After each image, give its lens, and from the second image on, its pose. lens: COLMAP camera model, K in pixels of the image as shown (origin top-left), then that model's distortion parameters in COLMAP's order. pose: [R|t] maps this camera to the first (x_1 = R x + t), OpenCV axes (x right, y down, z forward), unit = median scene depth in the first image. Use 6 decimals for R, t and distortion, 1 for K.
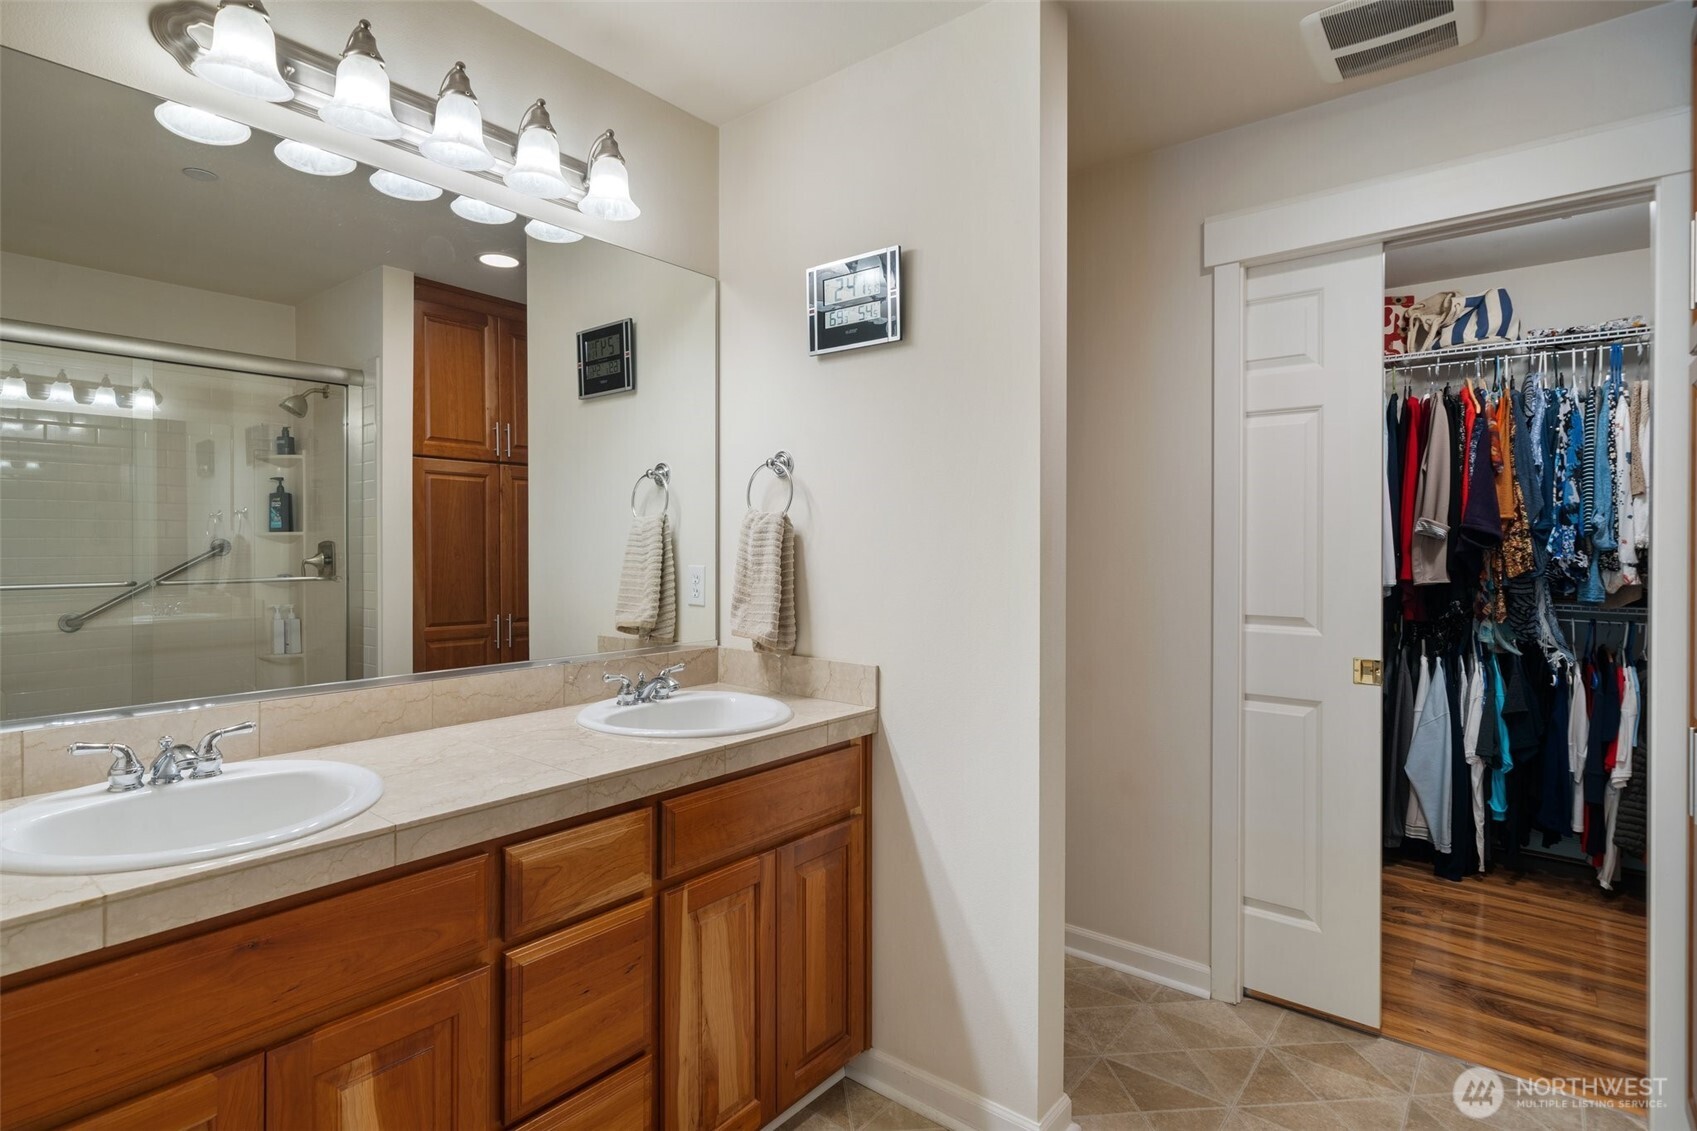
lens RADIAL K [[837.5, 0, 812.4], [0, 837.5, 542.9], [0, 0, 1]] dist [0.000503, 0.001084]
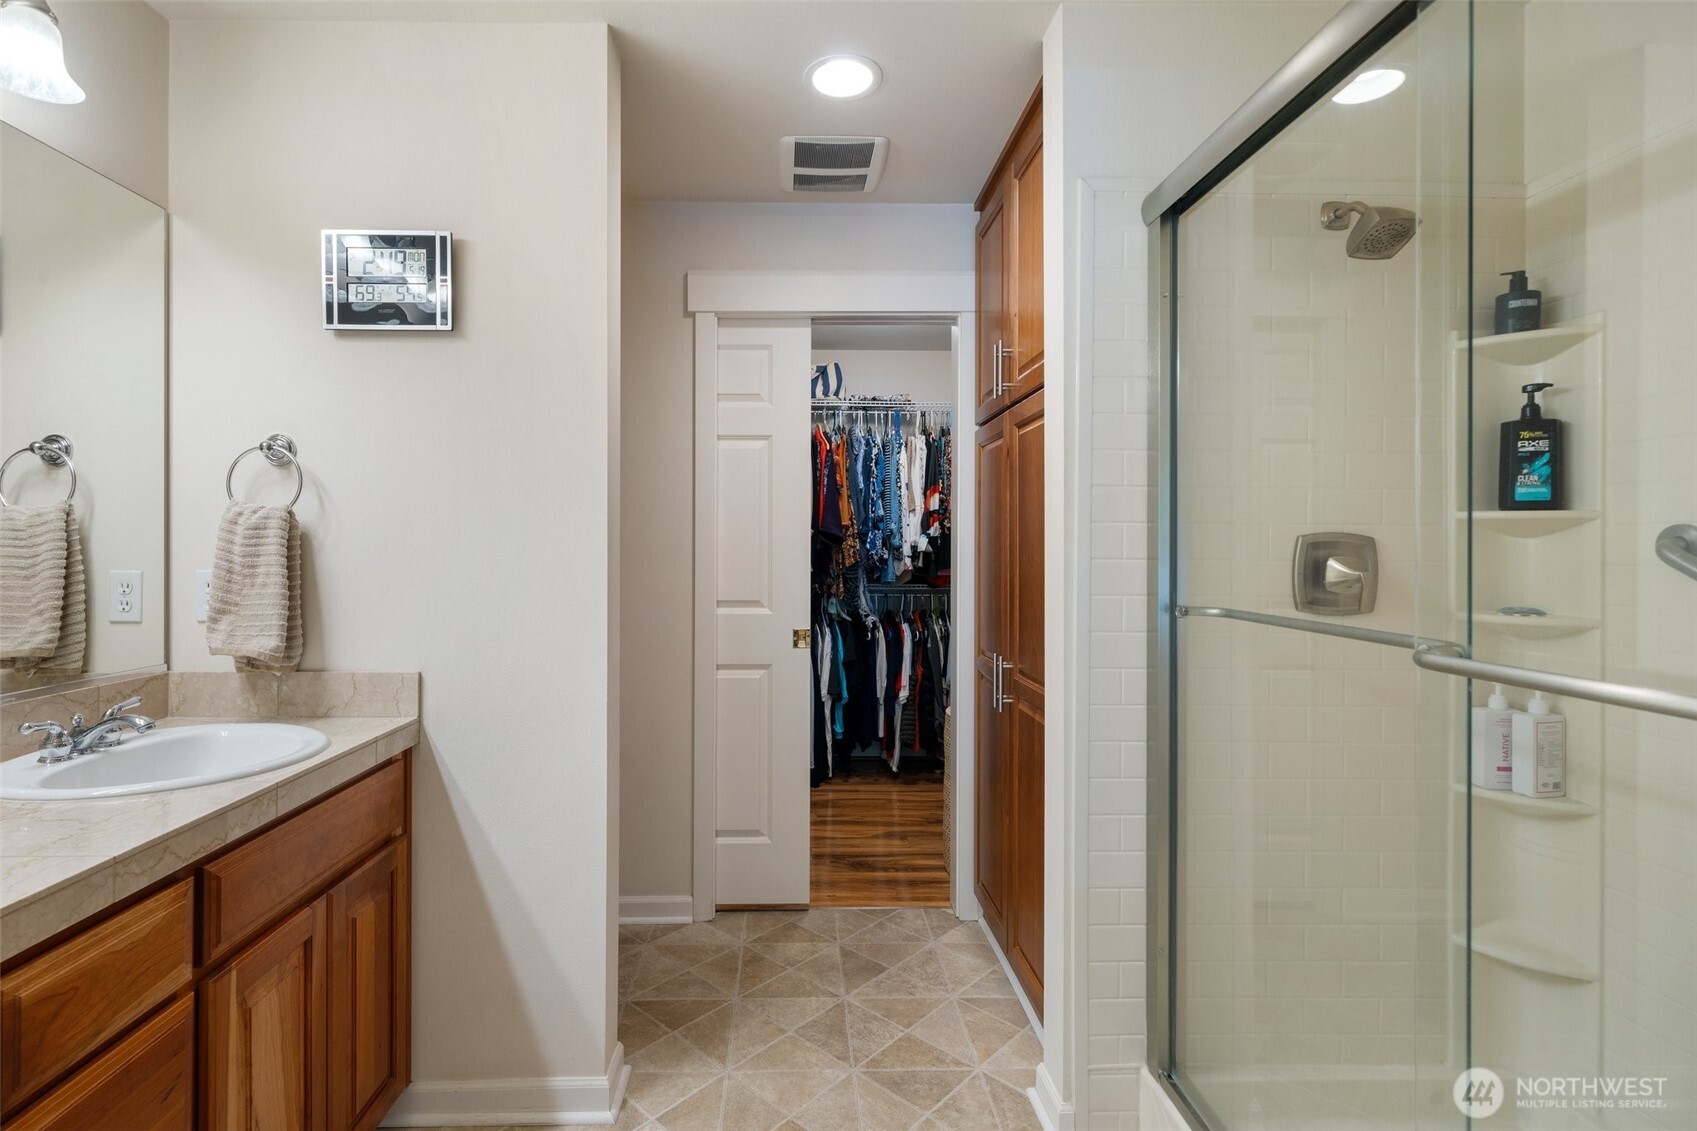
lens RADIAL K [[792.7, 0, 790.1], [0, 792.7, 541.6], [0, 0, 1]] dist [0.000214, 0.000602]
pose [[0.763323, 0.000473, 0.646016, -0.161219], [0.001255, 0.999997, -0.002215, 0.002664], [-0.646015, 0.002502, 0.763320, 0.047004]]
